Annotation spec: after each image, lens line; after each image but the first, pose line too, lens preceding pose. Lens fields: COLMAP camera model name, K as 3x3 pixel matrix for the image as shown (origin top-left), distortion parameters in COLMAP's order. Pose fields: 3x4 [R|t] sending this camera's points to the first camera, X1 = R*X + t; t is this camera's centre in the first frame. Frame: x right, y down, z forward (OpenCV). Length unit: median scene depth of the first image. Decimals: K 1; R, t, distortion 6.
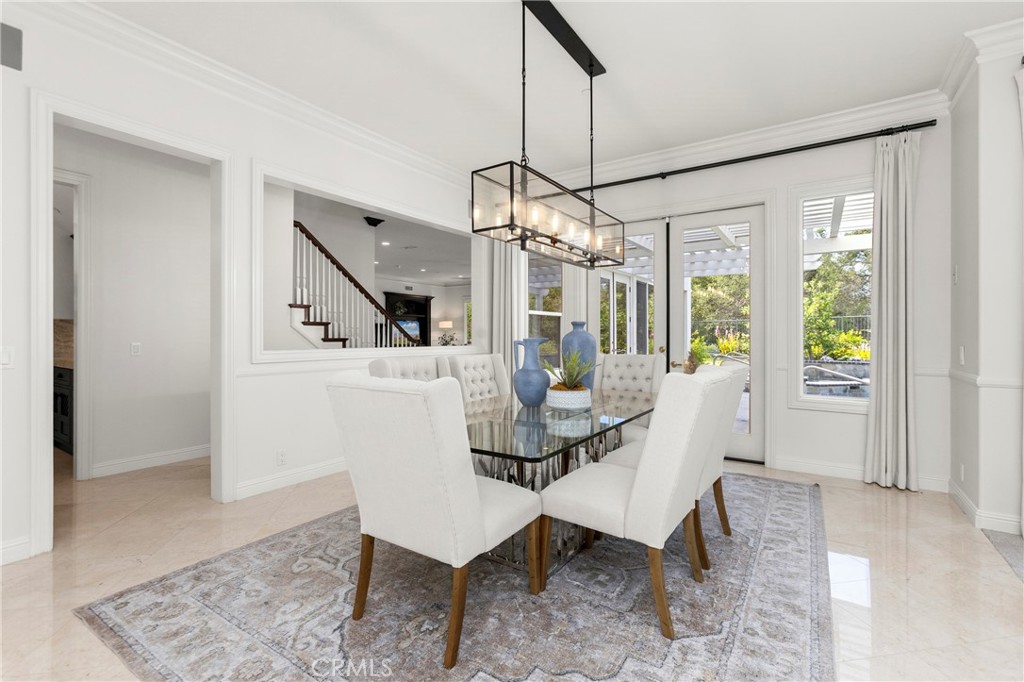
lens RADIAL K [[462.1, 0, 508.4], [0, 462.1, 339.1], [0, 0, 1]] dist [-0.015788, 0.005227]
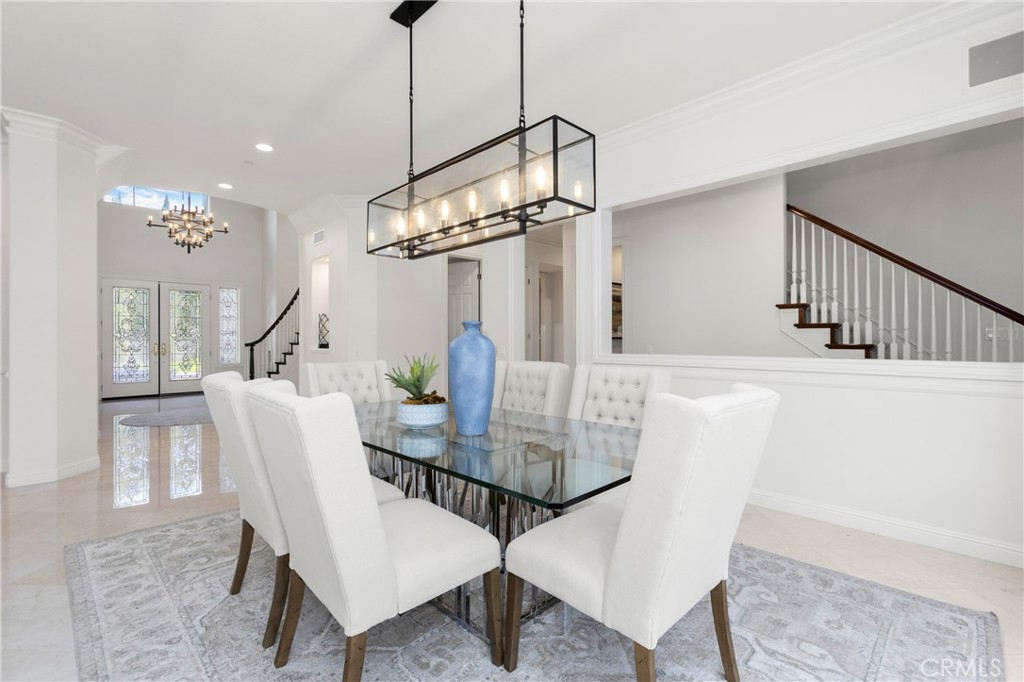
lens RADIAL K [[462.1, 0, 521.8], [0, 462.1, 339.6], [0, 0, 1]] dist [-0.015788, 0.005227]
pose [[-0.189302, -0.001251, -0.981918, 0.469147], [-0.009933, 0.999950, 0.000641, -0.005158], [0.981869, 0.009874, -0.189305, 0.663750]]
